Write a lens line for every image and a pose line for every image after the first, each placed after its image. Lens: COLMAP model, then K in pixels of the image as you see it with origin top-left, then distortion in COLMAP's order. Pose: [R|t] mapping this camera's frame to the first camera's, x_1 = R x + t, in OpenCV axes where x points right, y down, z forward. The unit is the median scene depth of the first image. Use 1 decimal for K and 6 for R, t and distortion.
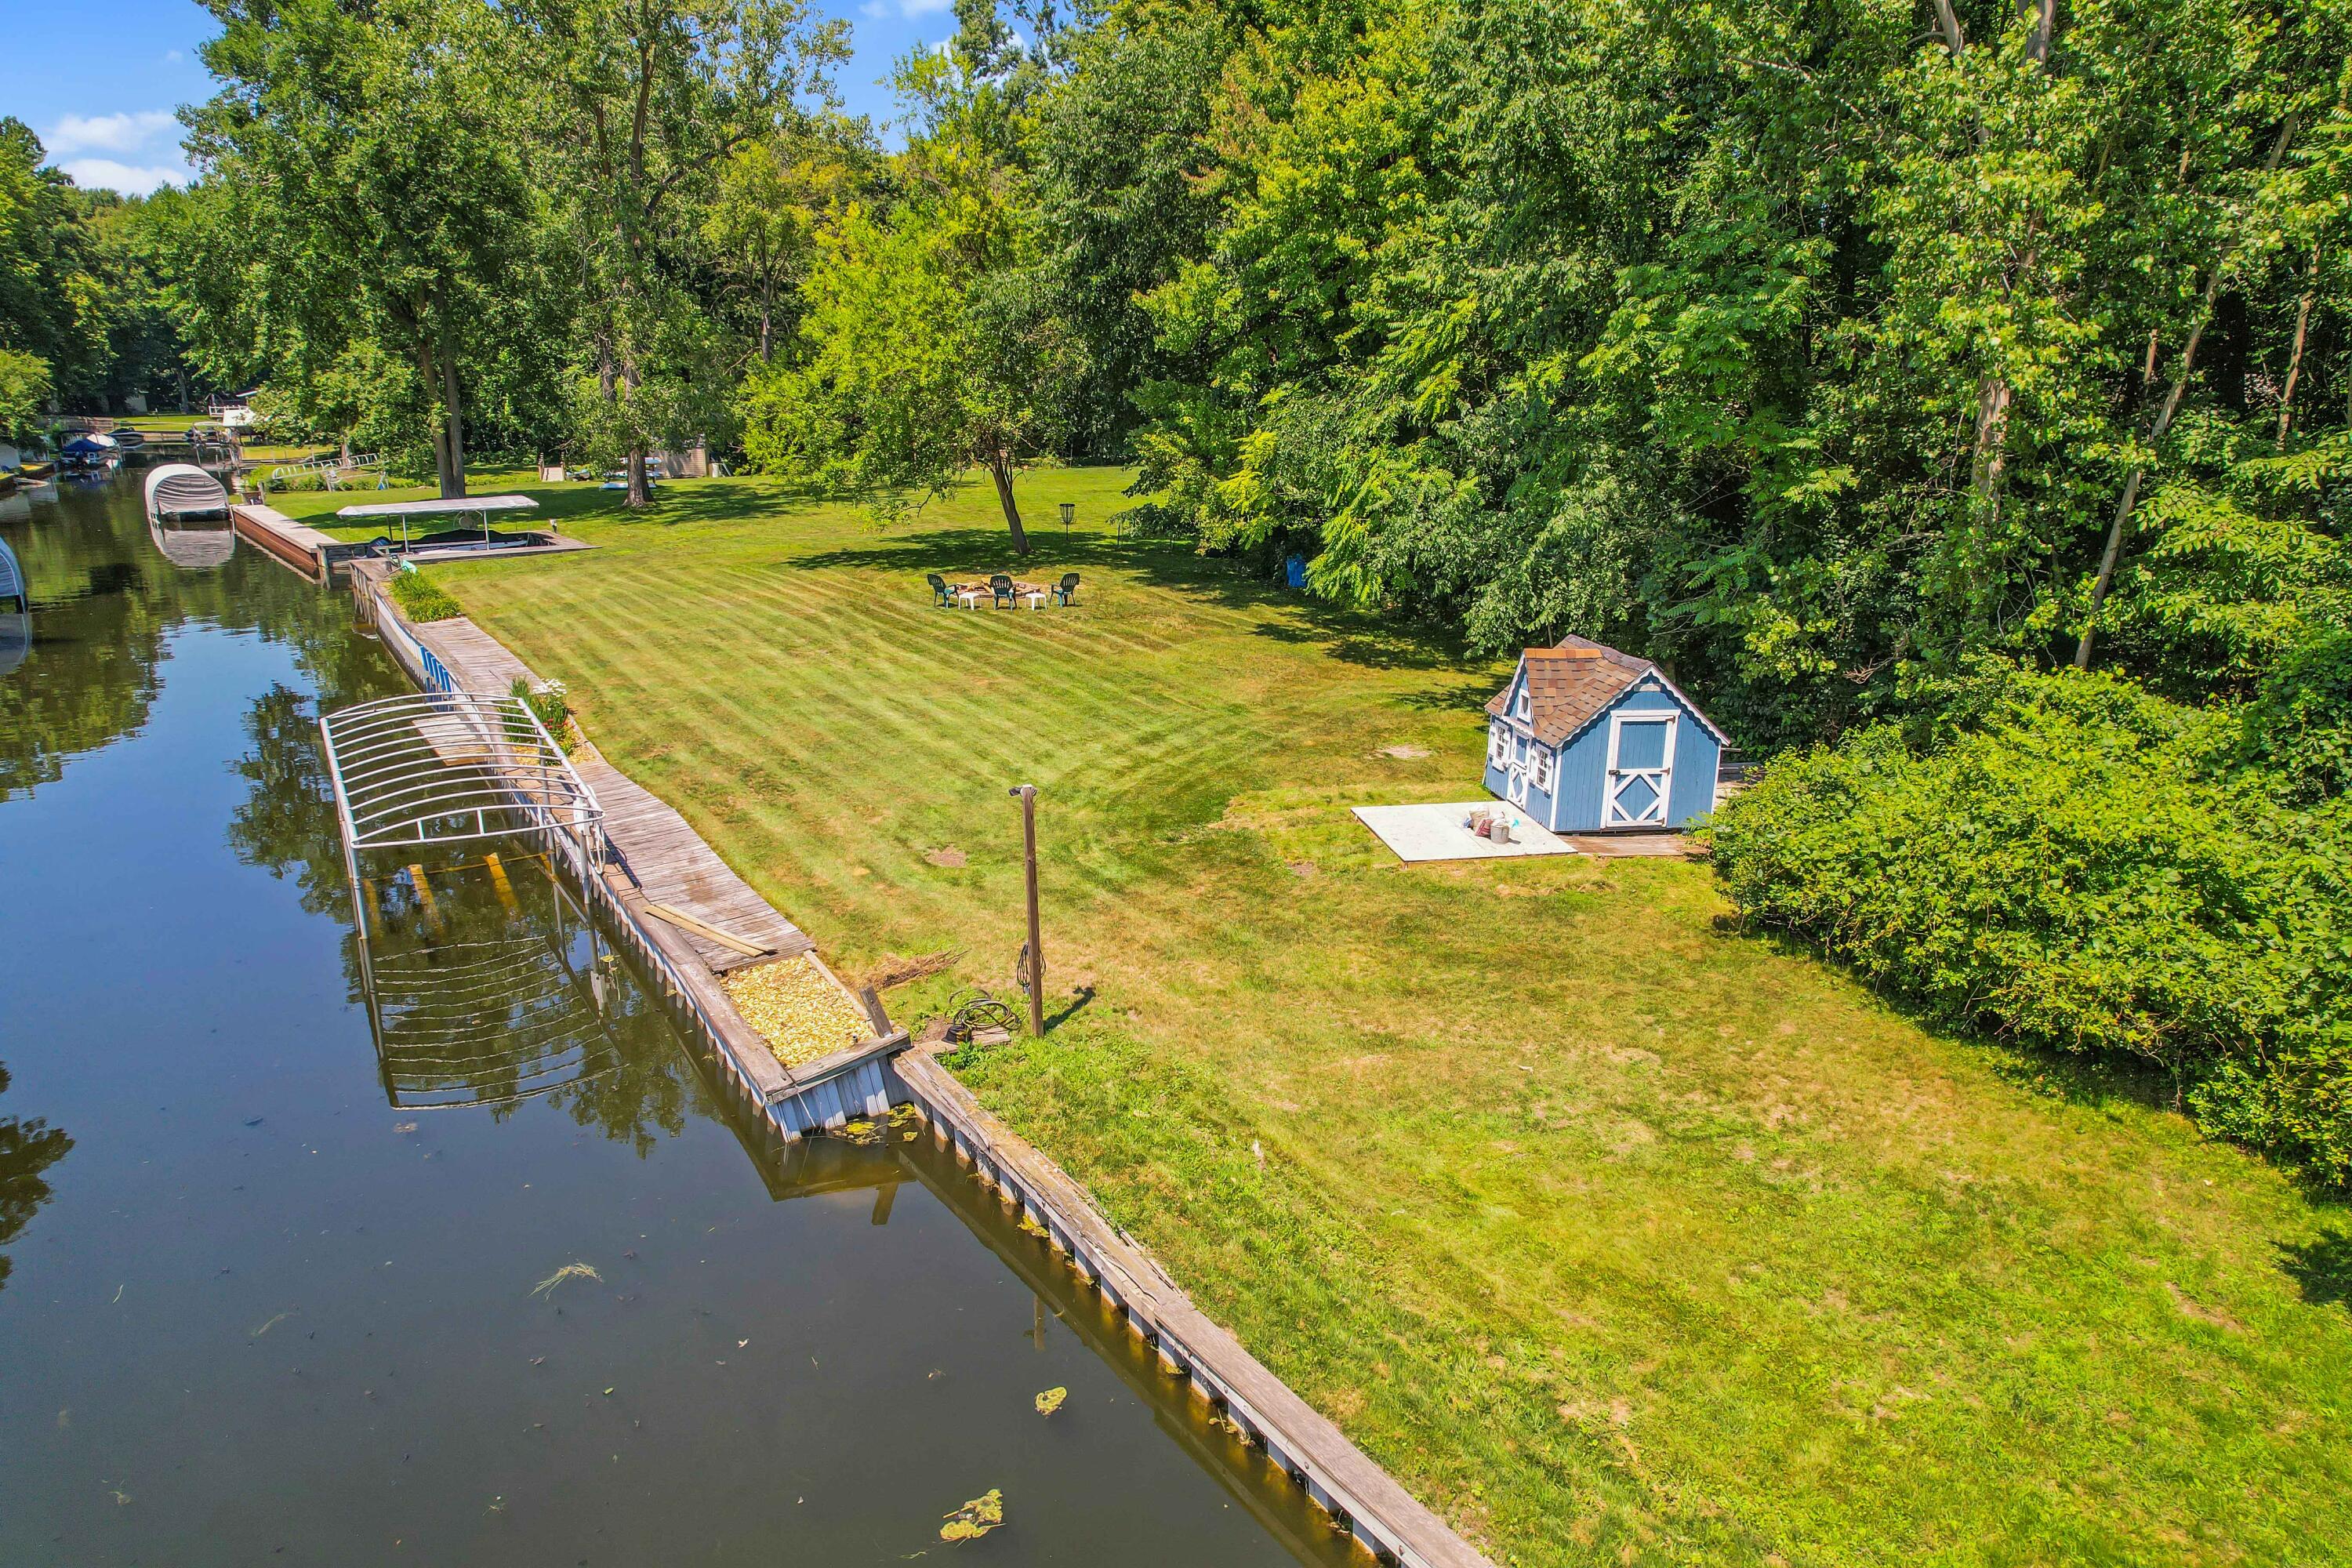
lens RADIAL K [[1568.5, 0, 1197.3], [0, 1568.5, 776.8], [0, 0, 1]] dist [-0.052332, 0.043907]
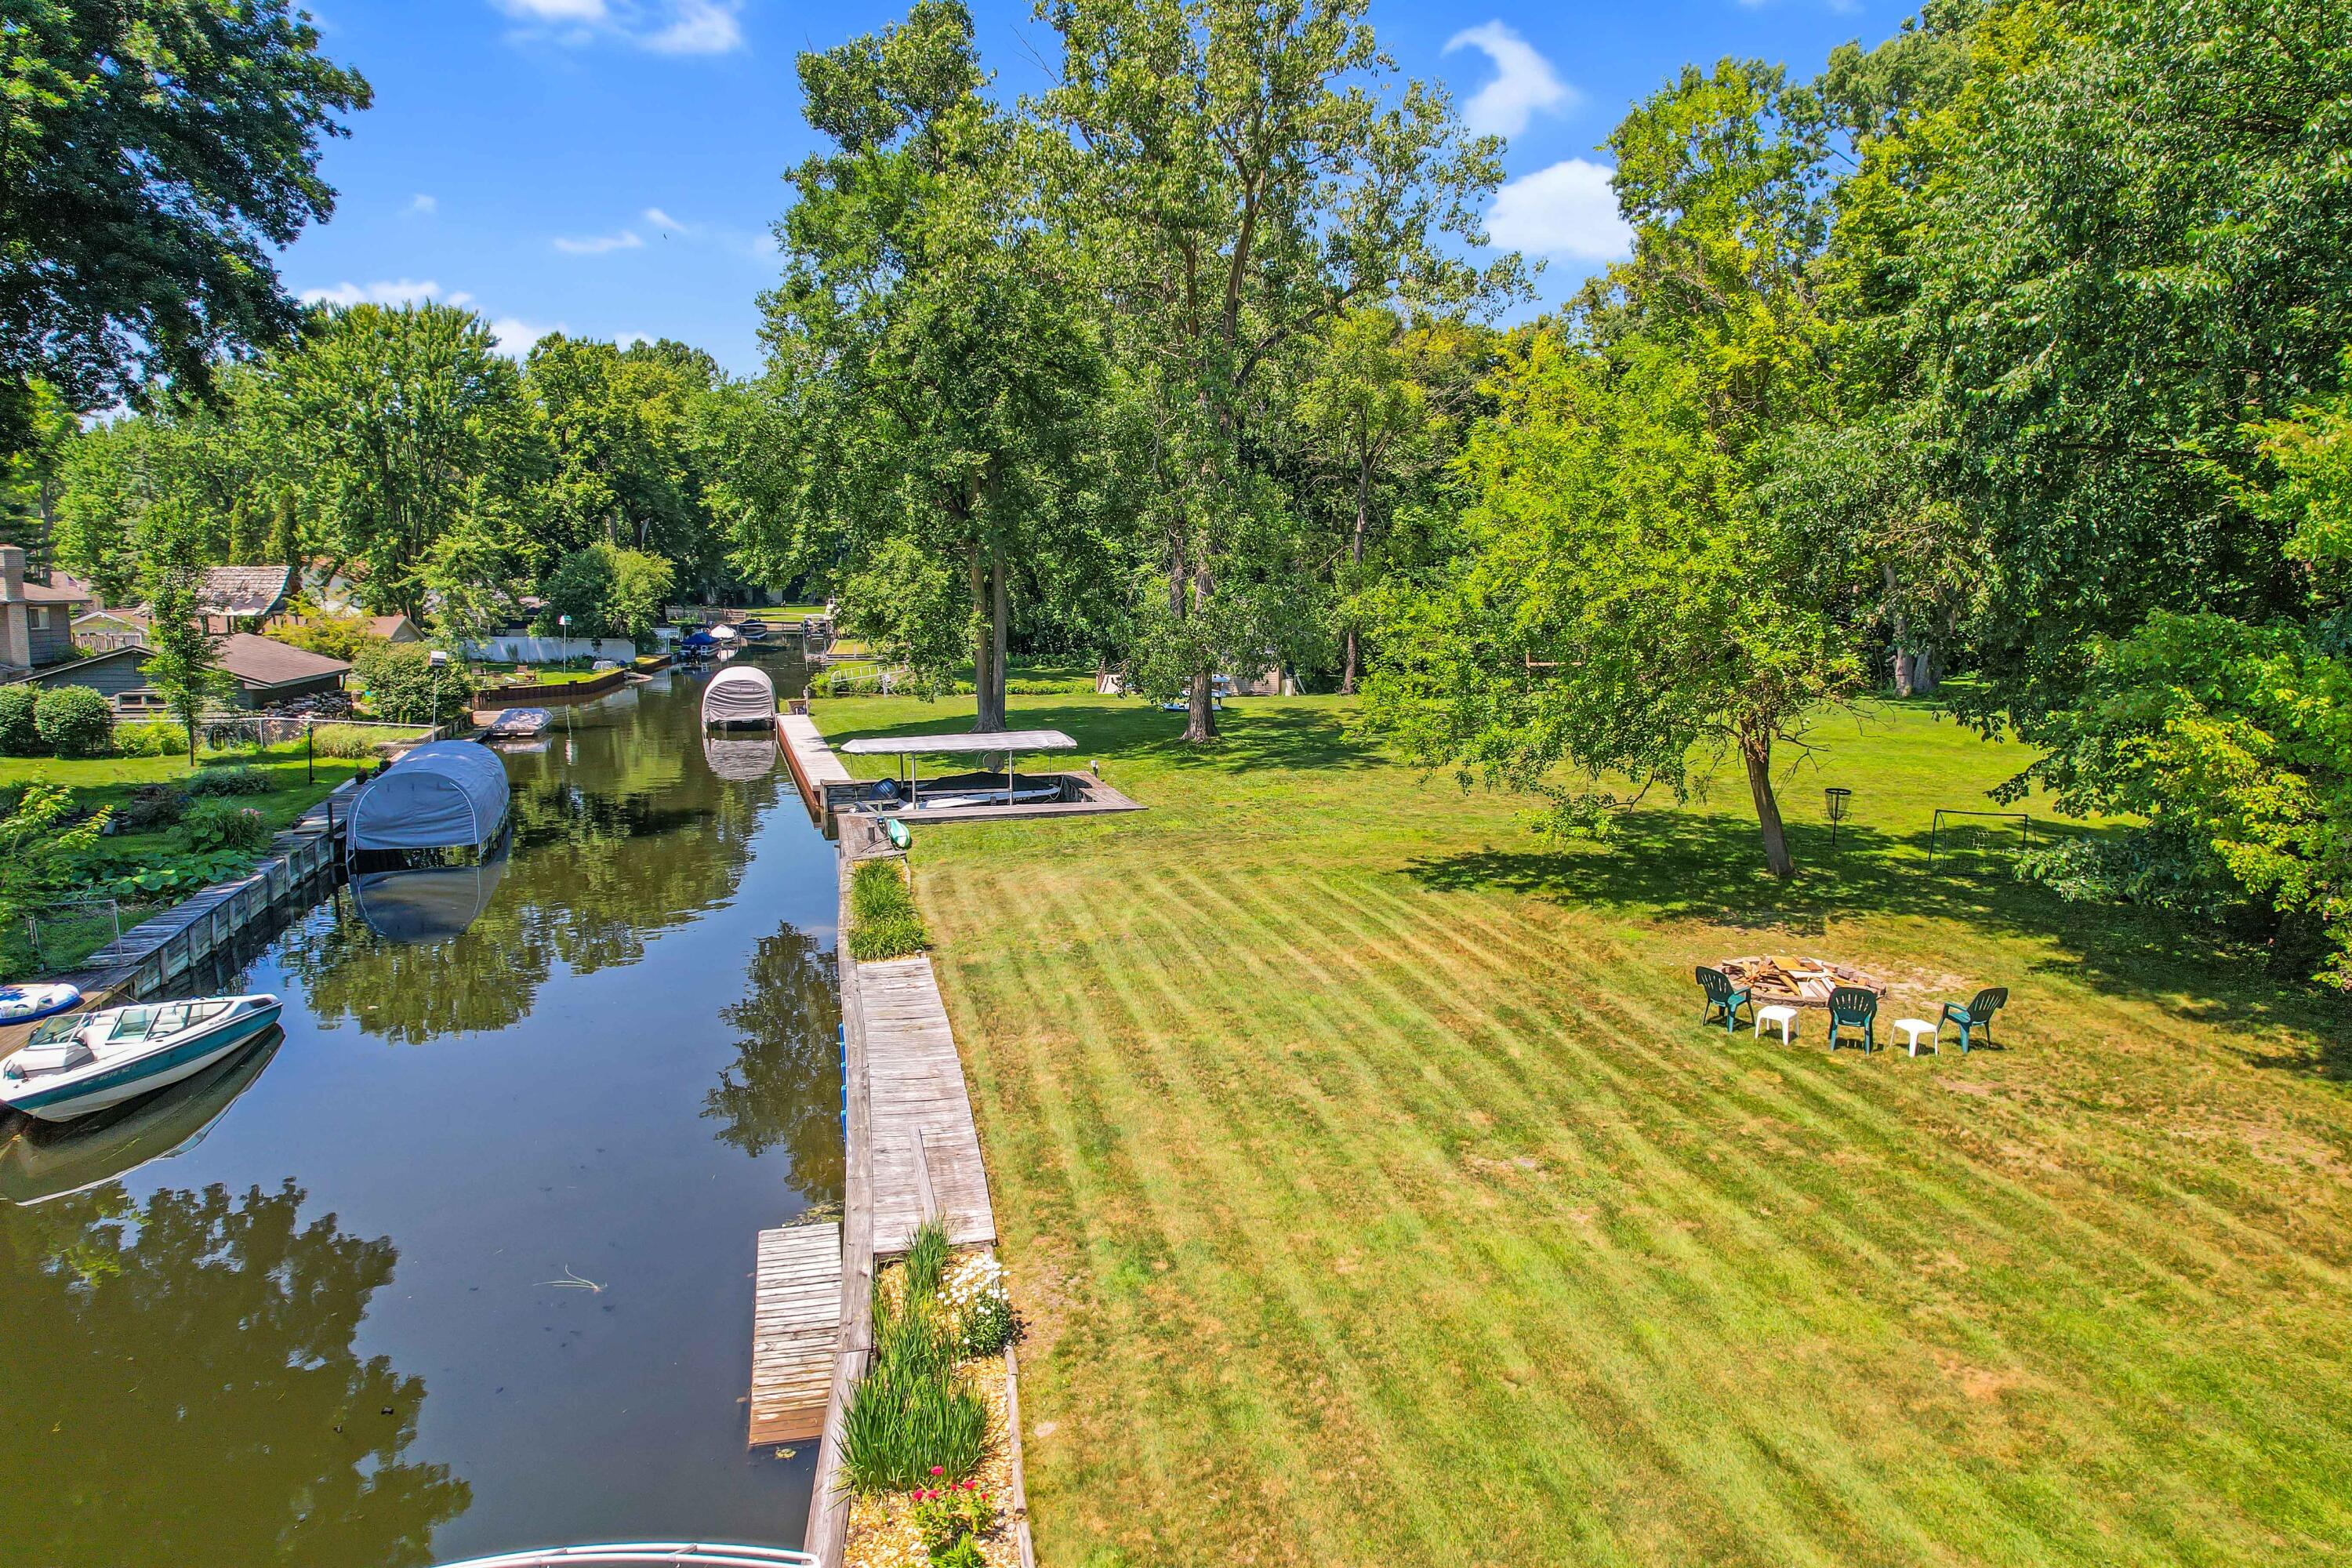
lens RADIAL K [[1568.5, 0, 1170.6], [0, 1568.5, 780.3], [0, 0, 1]] dist [-0.052332, 0.043907]
pose [[0.935949, 0.046835, -0.349008, -0.100658], [-0.087848, 0.990834, -0.102621, -0.077864], [0.341002, 0.126707, 0.931484, 0.275885]]
